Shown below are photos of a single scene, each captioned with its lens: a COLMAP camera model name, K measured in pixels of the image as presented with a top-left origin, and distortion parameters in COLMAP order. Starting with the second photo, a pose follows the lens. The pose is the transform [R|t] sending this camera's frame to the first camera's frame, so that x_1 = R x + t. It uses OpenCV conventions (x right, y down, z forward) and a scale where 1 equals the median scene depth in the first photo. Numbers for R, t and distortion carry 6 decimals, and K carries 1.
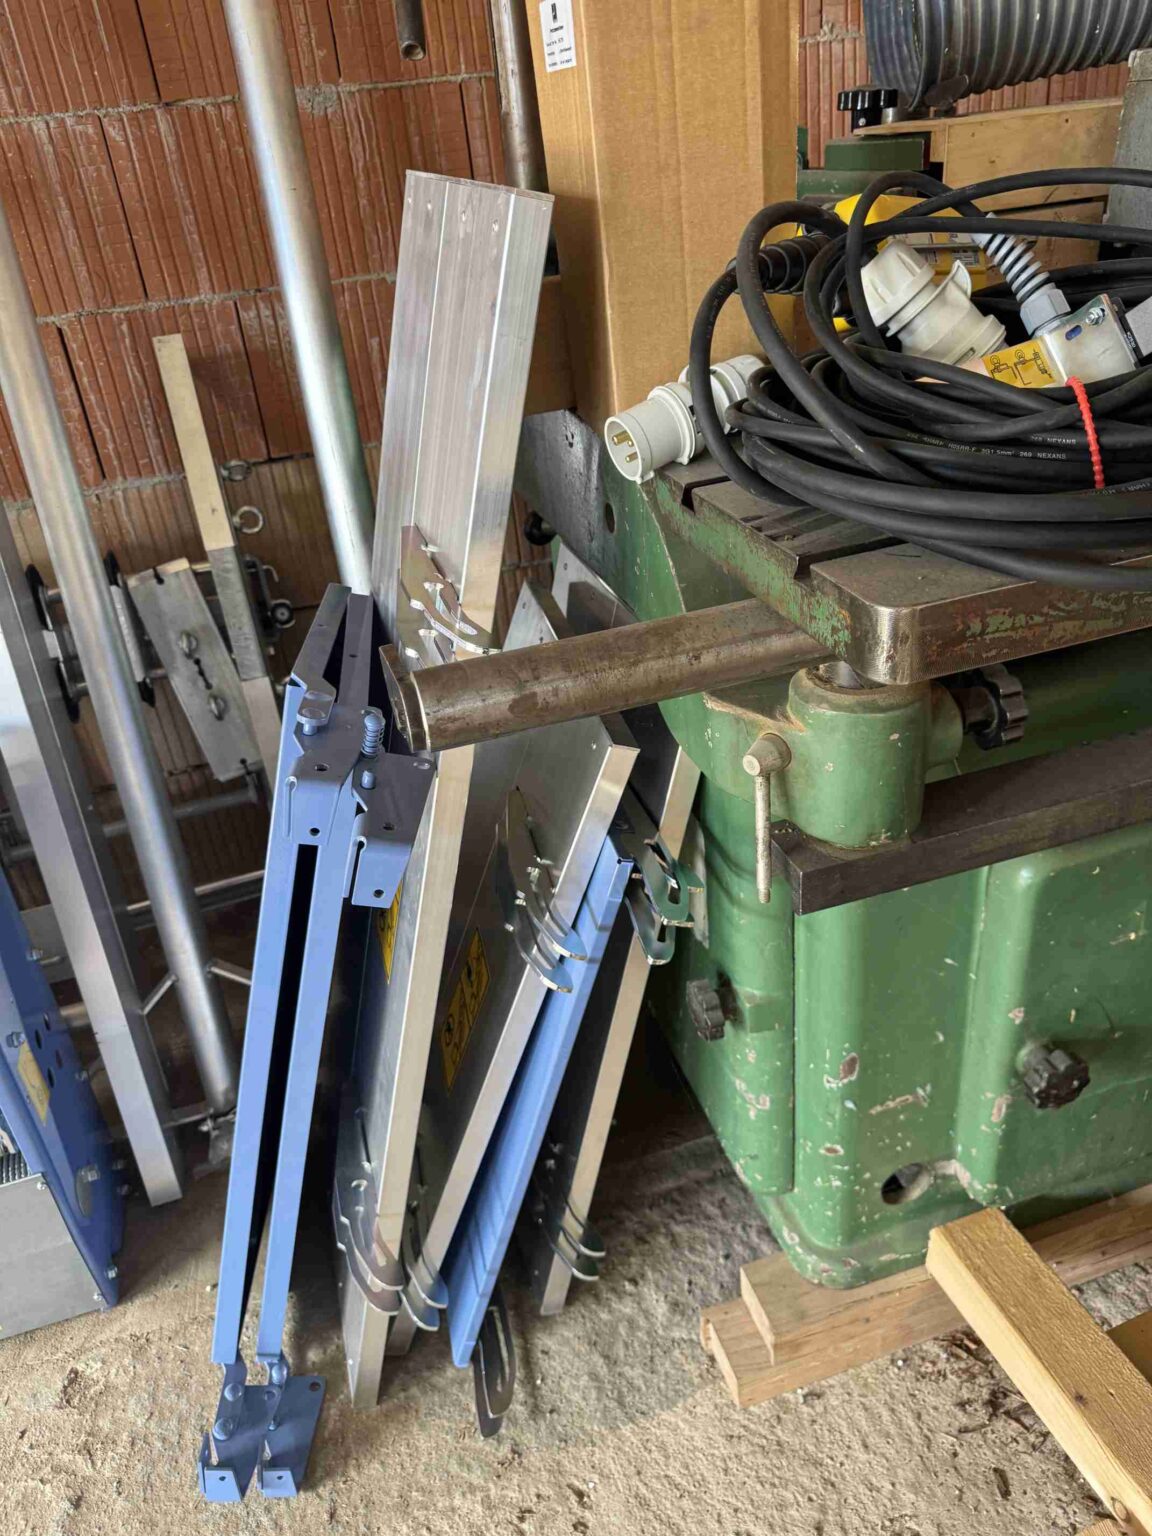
lens RADIAL K [[1080.4, 0, 577.2], [0, 1080.4, 775.4], [0, 0, 1]] dist [0.025807, -0.038867]
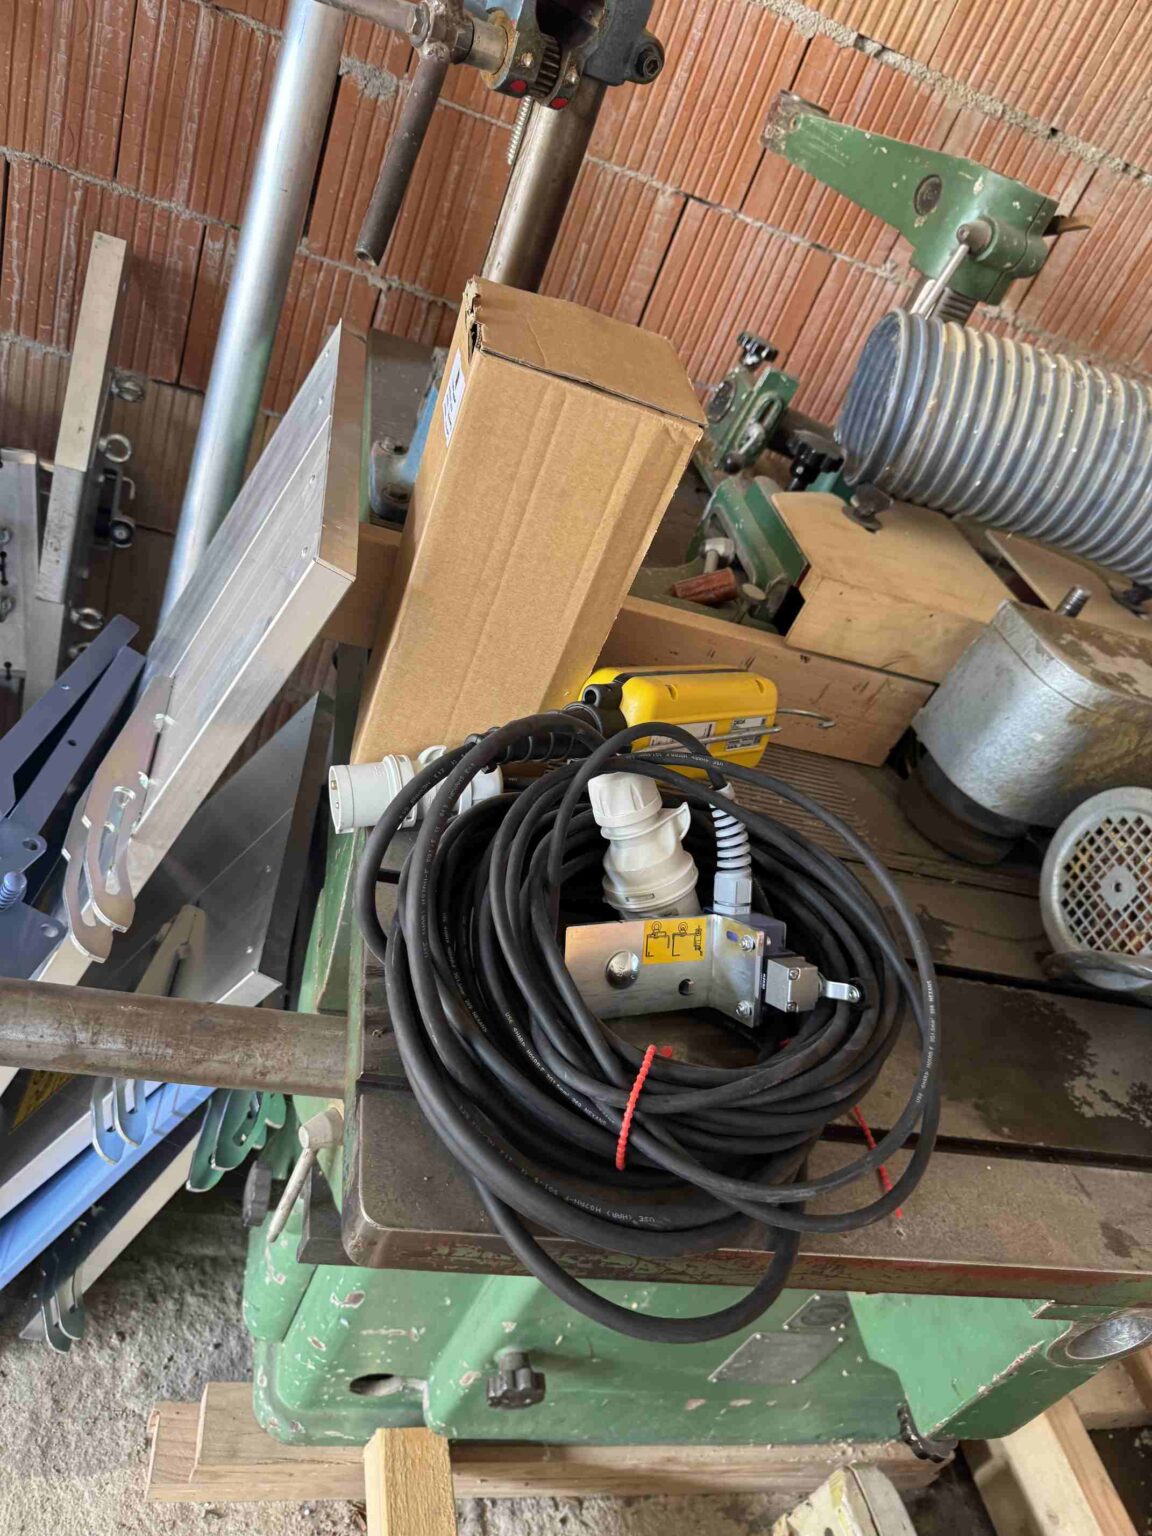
lens RADIAL K [[1098.5, 0, 570.0], [0, 1098.5, 765.8], [0, 0, 1]] dist [-0.003213, -0.002040]
pose [[0.886602, 0.441637, 0.137453, 0.052682], [-0.452529, 0.889710, 0.060271, -0.310961], [-0.095676, -0.115638, 0.988673, -0.019519]]
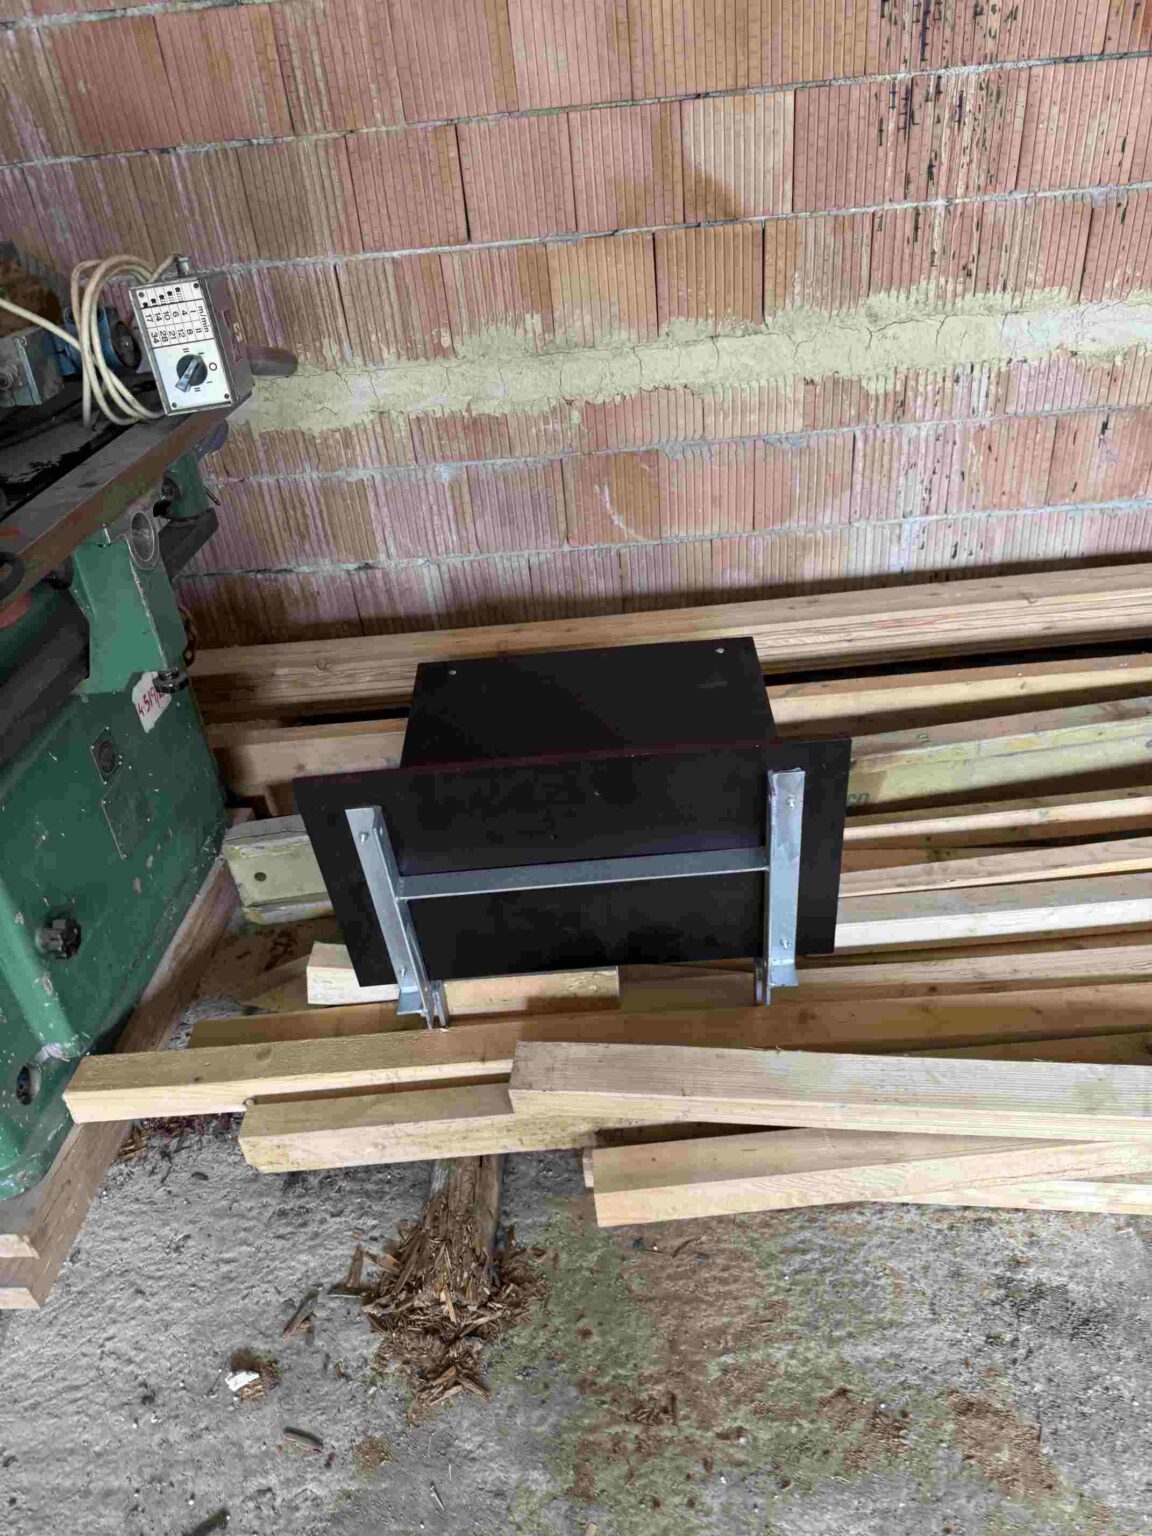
lens RADIAL K [[1082.7, 0, 576.0], [0, 1082.7, 768.0], [0, 0, 1]] dist [-0.002281, -0.004148]
pose [[0.339493, -0.449981, 0.825991, -0.407992], [0.516175, 0.823234, 0.236324, 0.076937], [-0.786325, 0.346125, 0.511751, -0.386981]]
